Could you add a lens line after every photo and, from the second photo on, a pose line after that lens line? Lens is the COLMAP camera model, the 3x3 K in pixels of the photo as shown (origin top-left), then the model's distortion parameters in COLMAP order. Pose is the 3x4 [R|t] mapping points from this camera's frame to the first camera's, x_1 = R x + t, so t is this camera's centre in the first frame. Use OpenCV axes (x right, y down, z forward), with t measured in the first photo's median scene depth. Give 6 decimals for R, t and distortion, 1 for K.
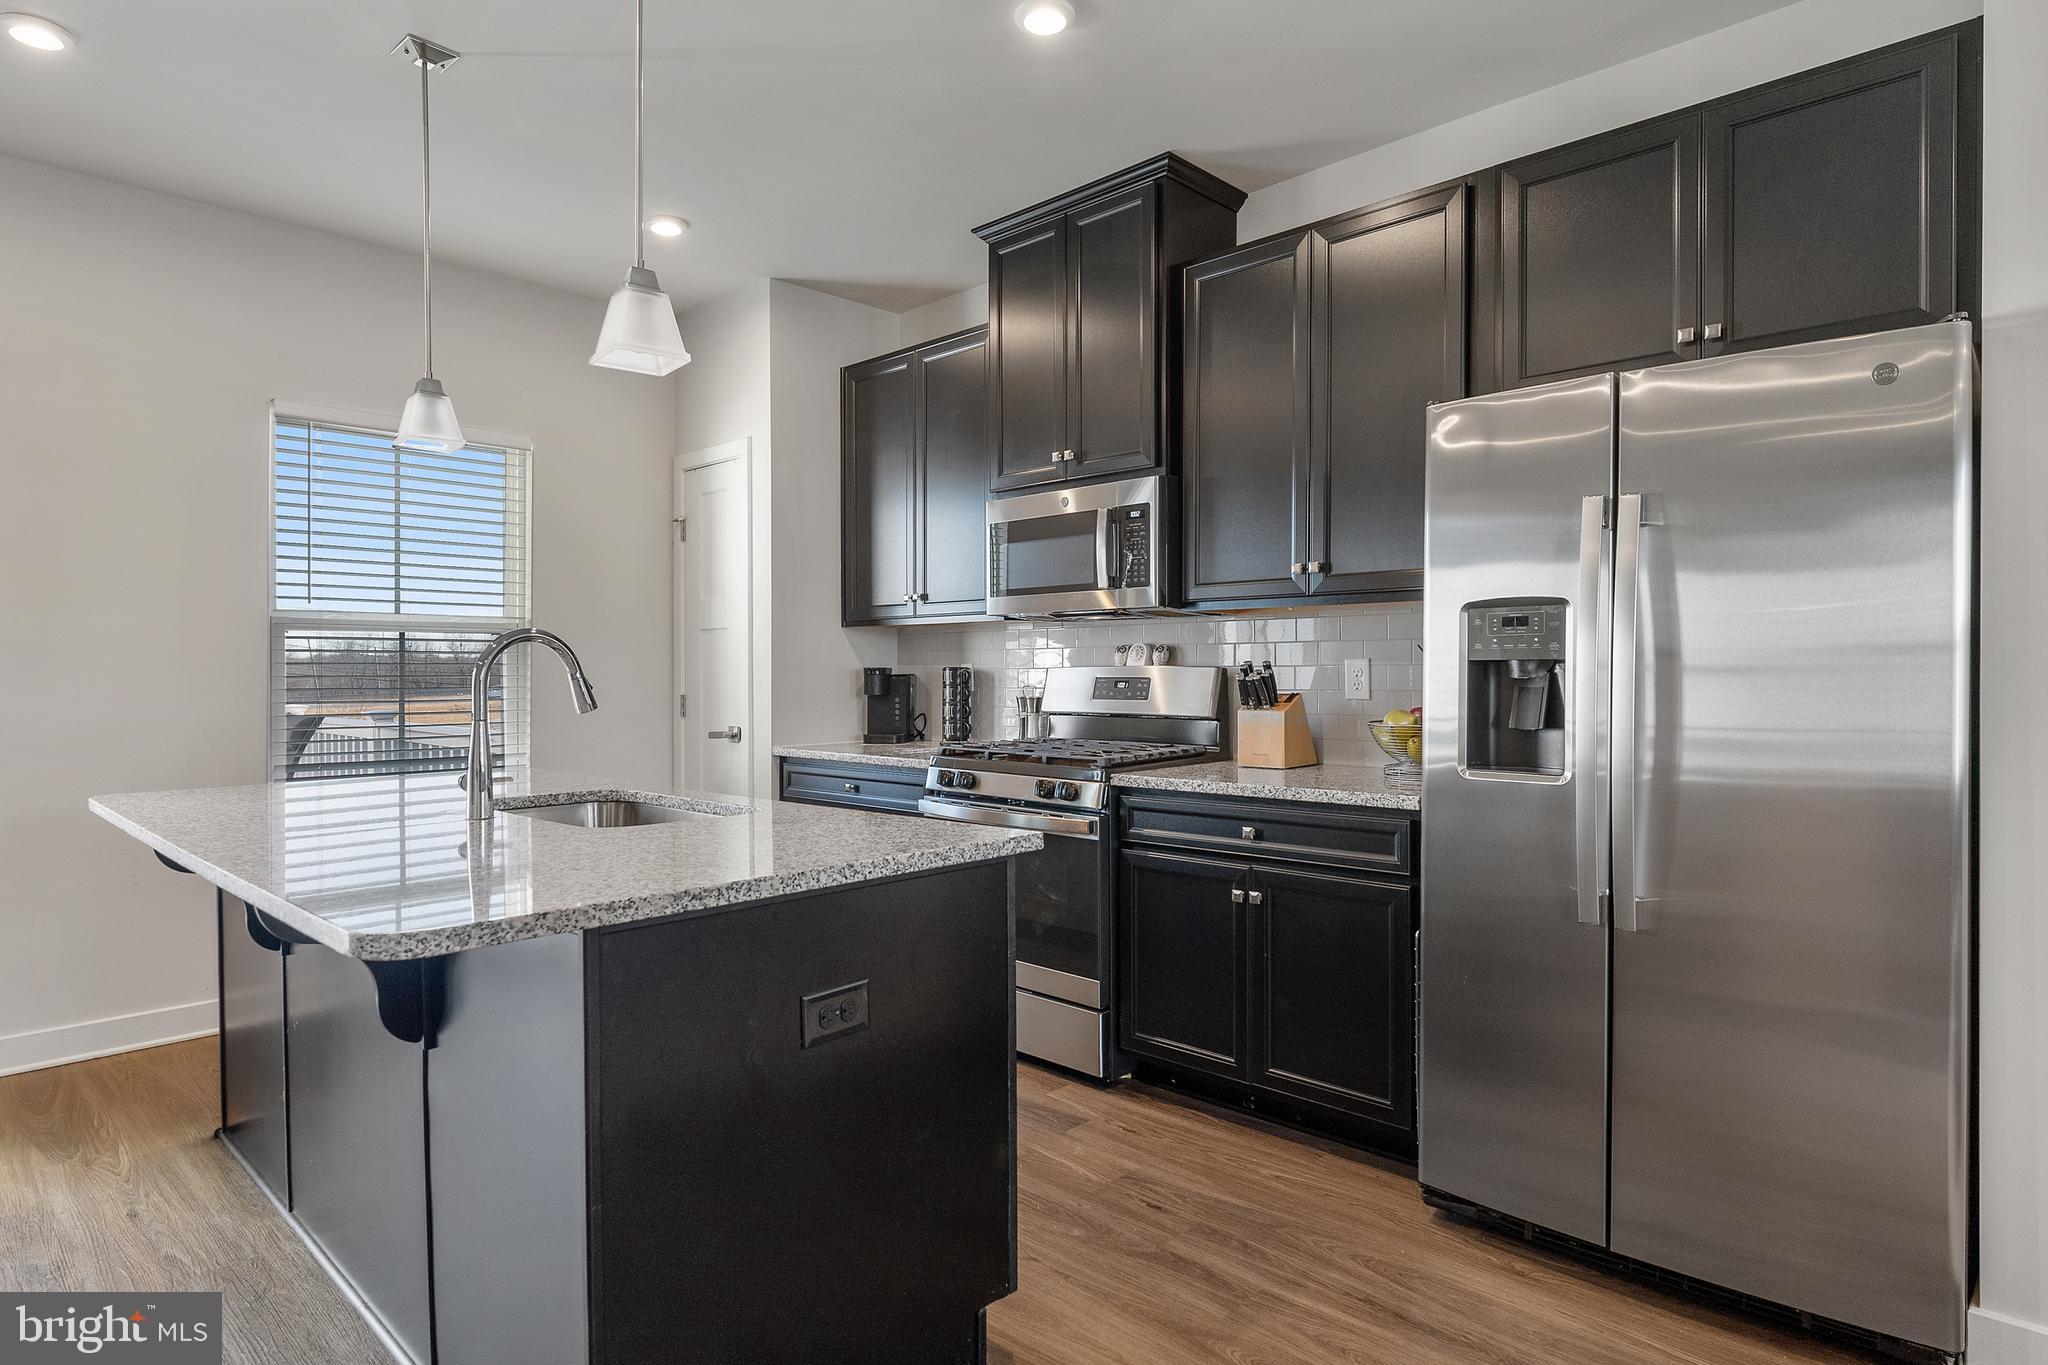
lens RADIAL K [[1145.7, 0, 1036.0], [0, 1145.7, 668.2], [0, 0, 1]] dist [-0.003153, 0.001642]
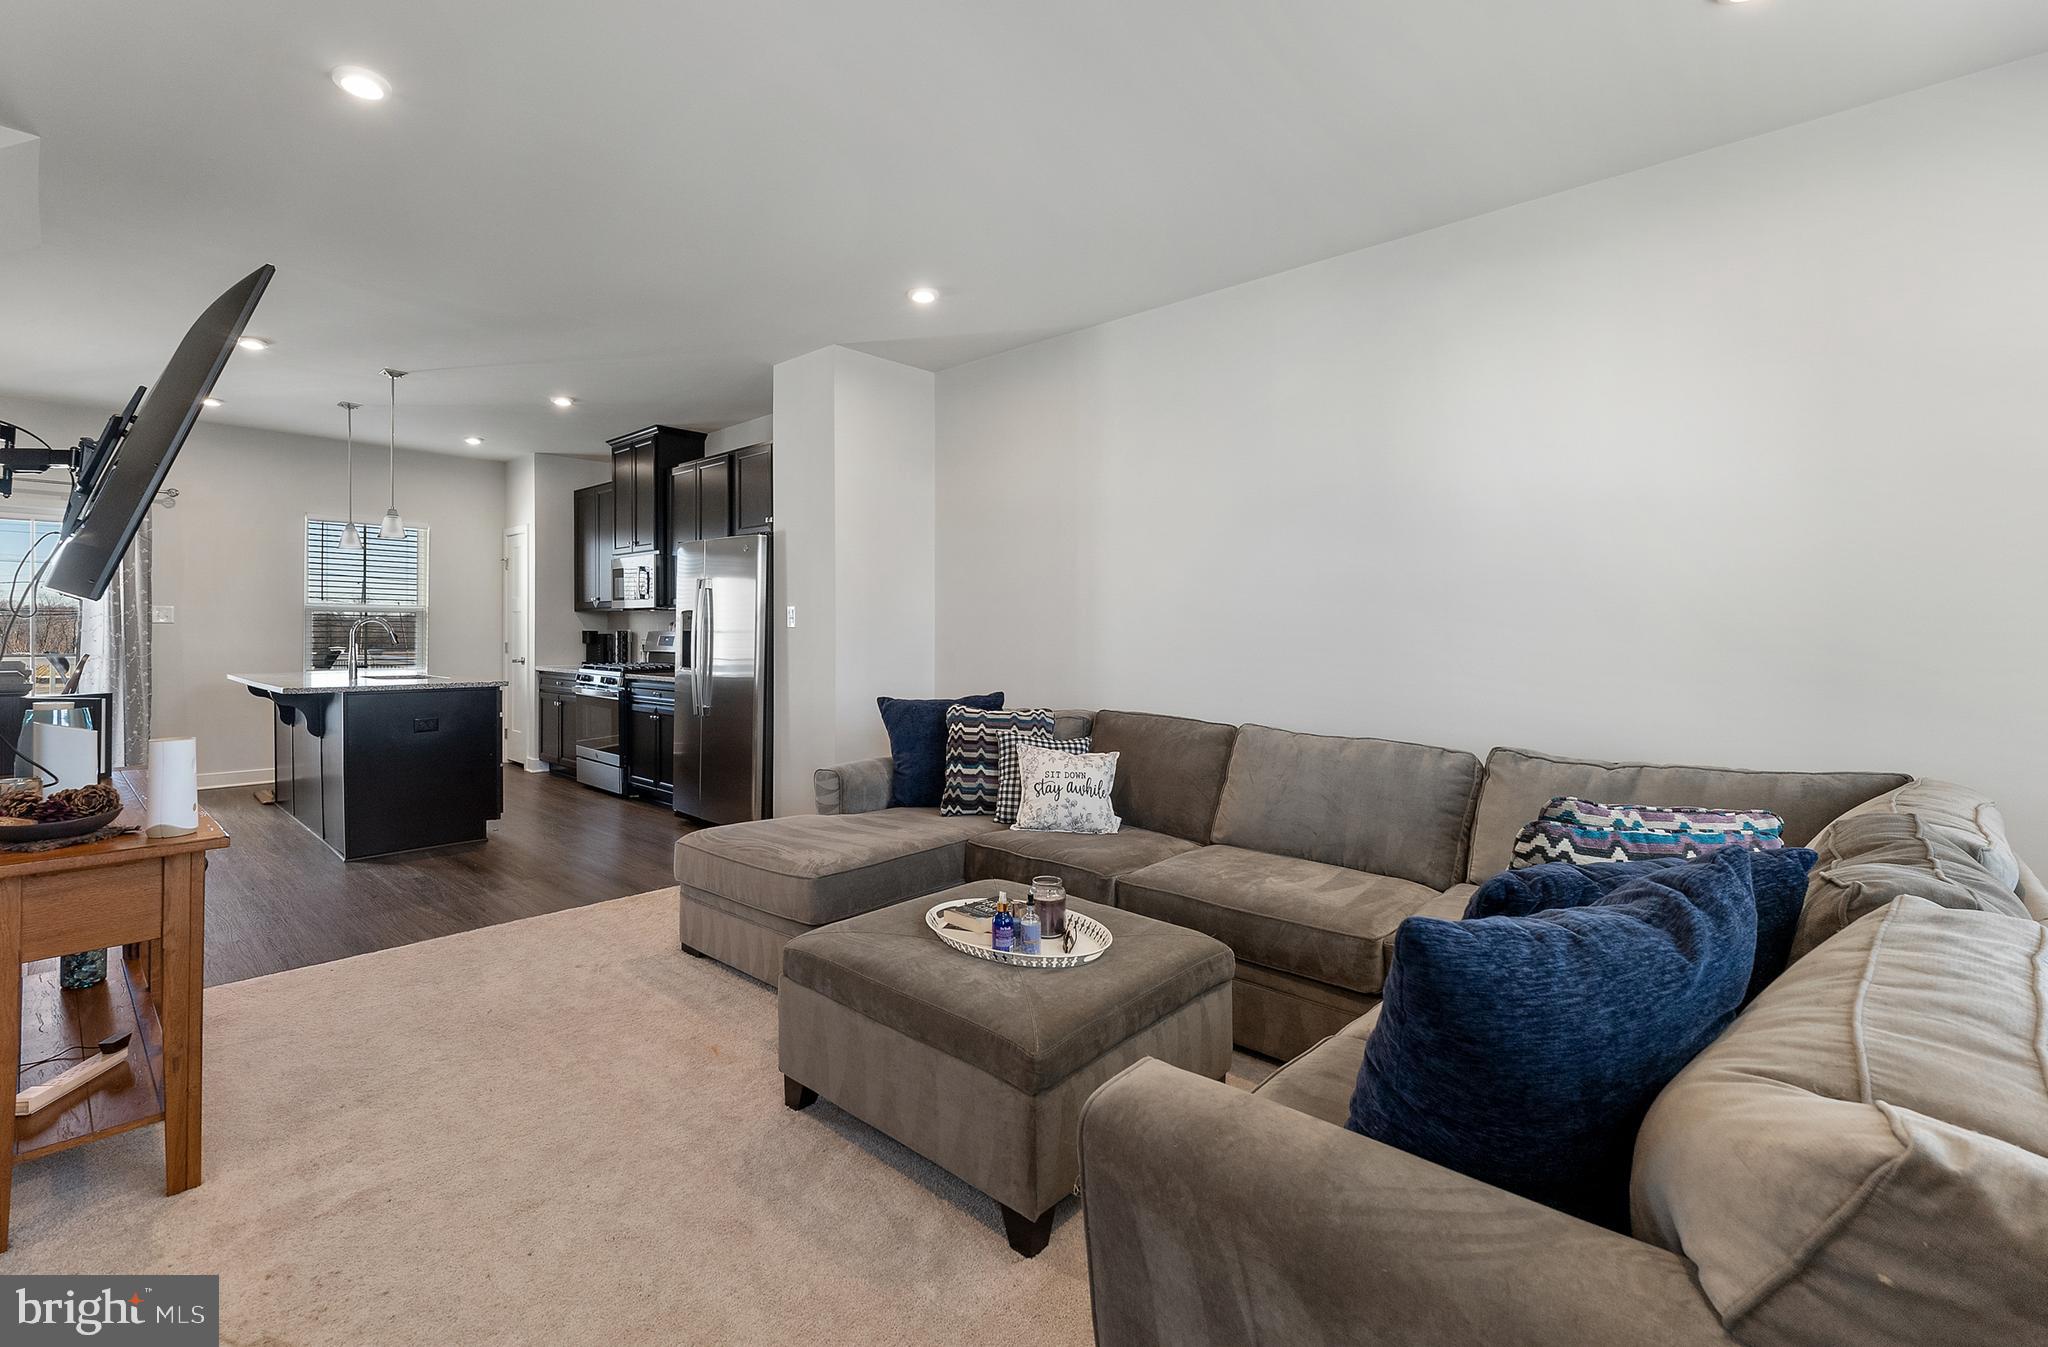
lens RADIAL K [[965.6, 0, 988.6], [0, 965.6, 629.5], [0, 0, 1]] dist [0.005997, 0.001195]
pose [[0.998552, 0.001566, -0.053781, 1.007495], [-0.001197, 0.999975, 0.006906, -0.022143], [0.053790, -0.006832, 0.998529, -1.110529]]
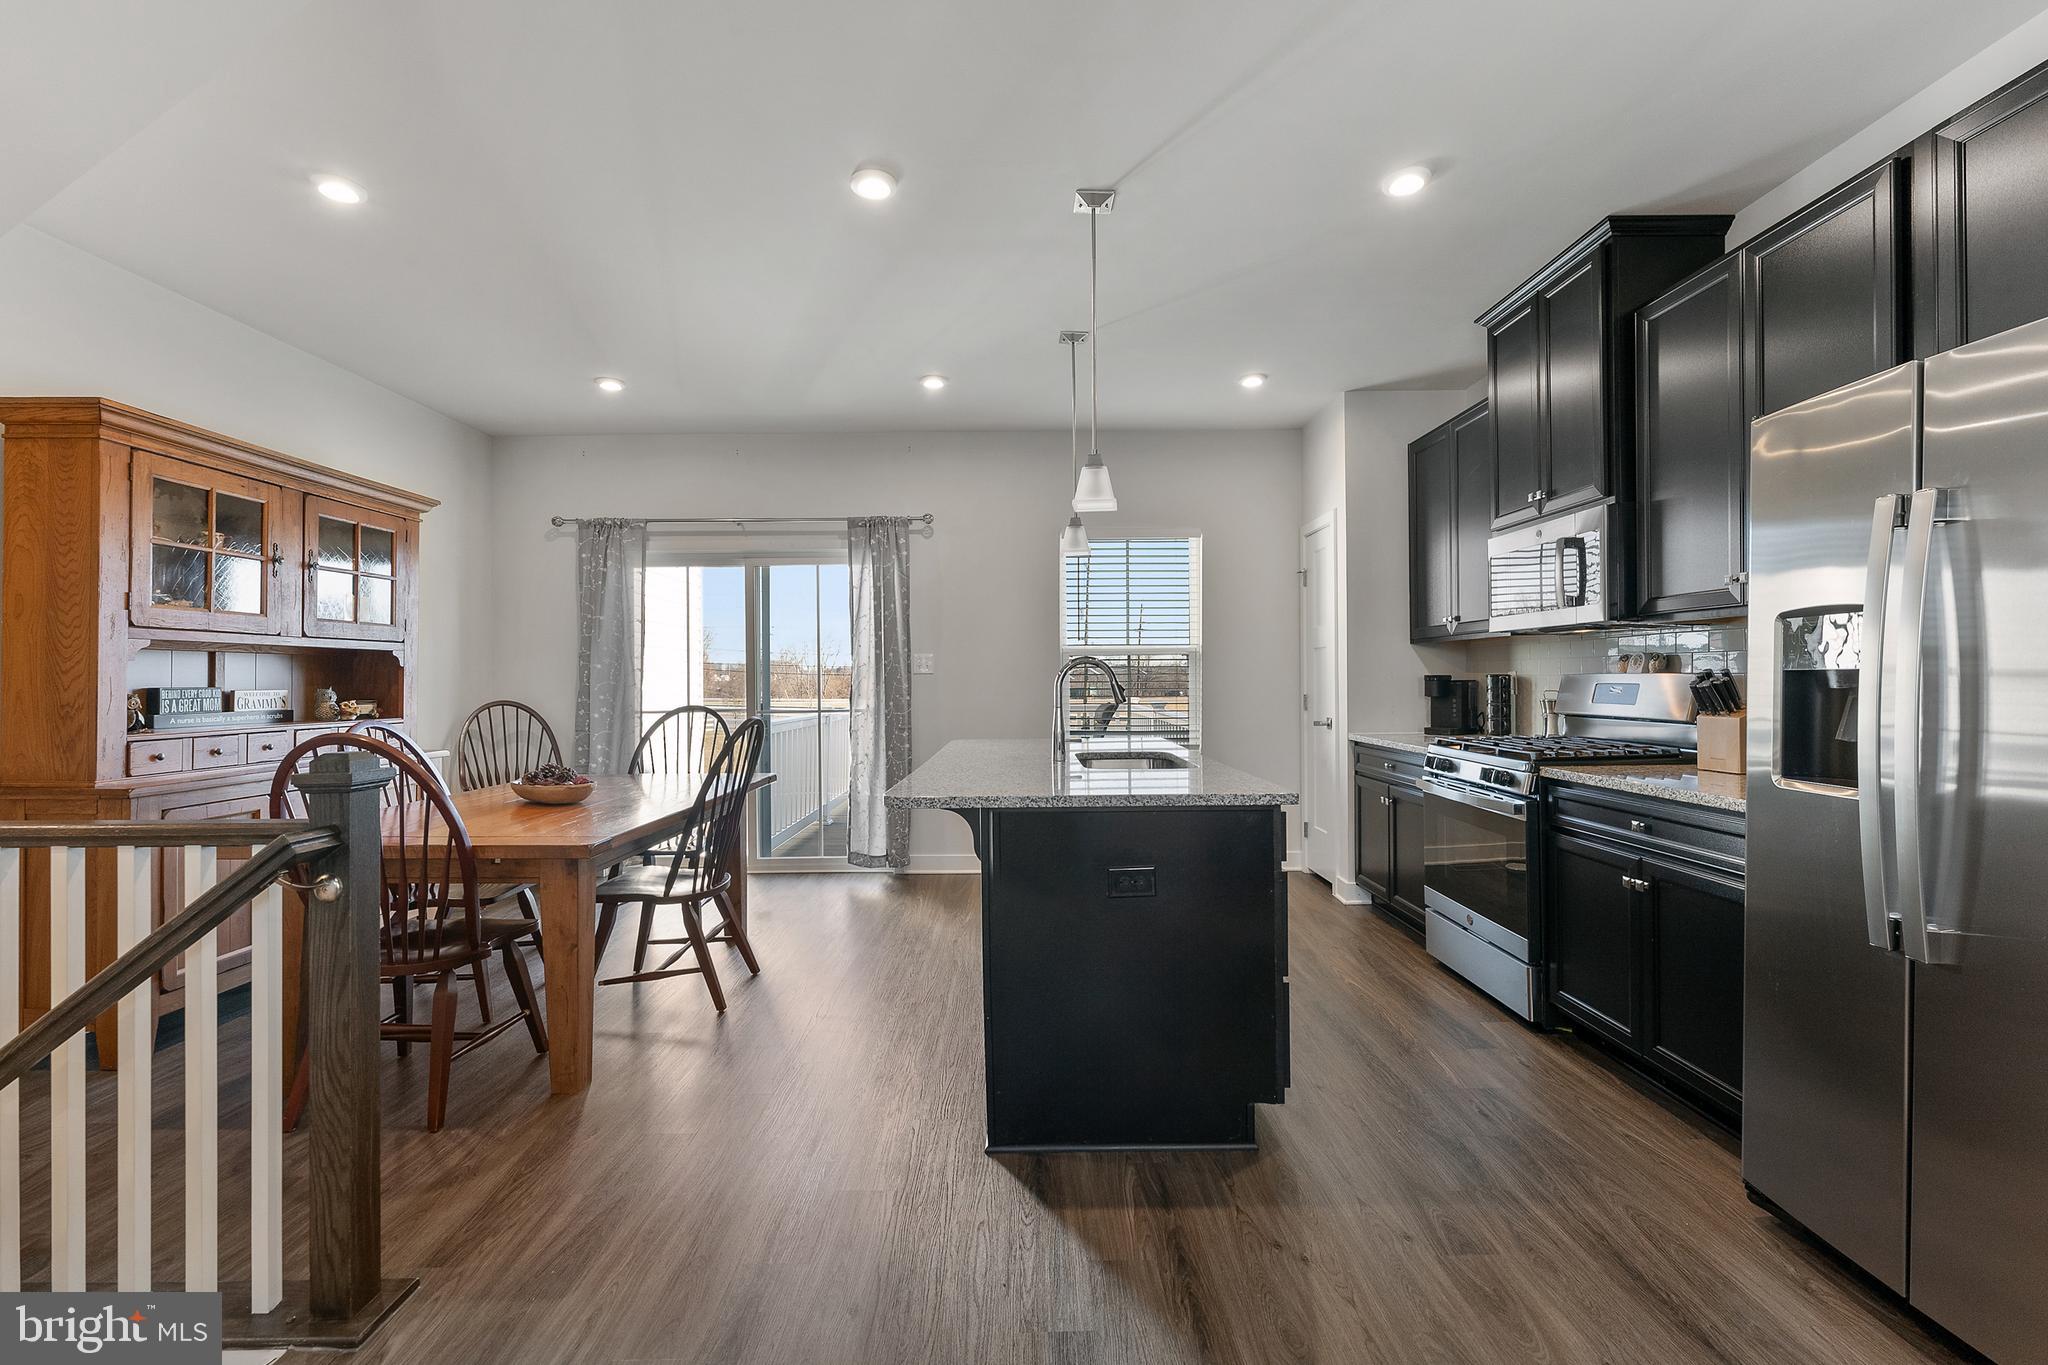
lens RADIAL K [[903.9, 0, 1029.6], [0, 903.9, 668.3], [0, 0, 1]] dist [-0.000639, 0.000143]
pose [[0.682268, -0.009245, -0.731044, 0.402584], [0.006068, 0.999957, -0.006984, -0.005408], [0.731077, 0.000329, 0.682295, -0.018868]]
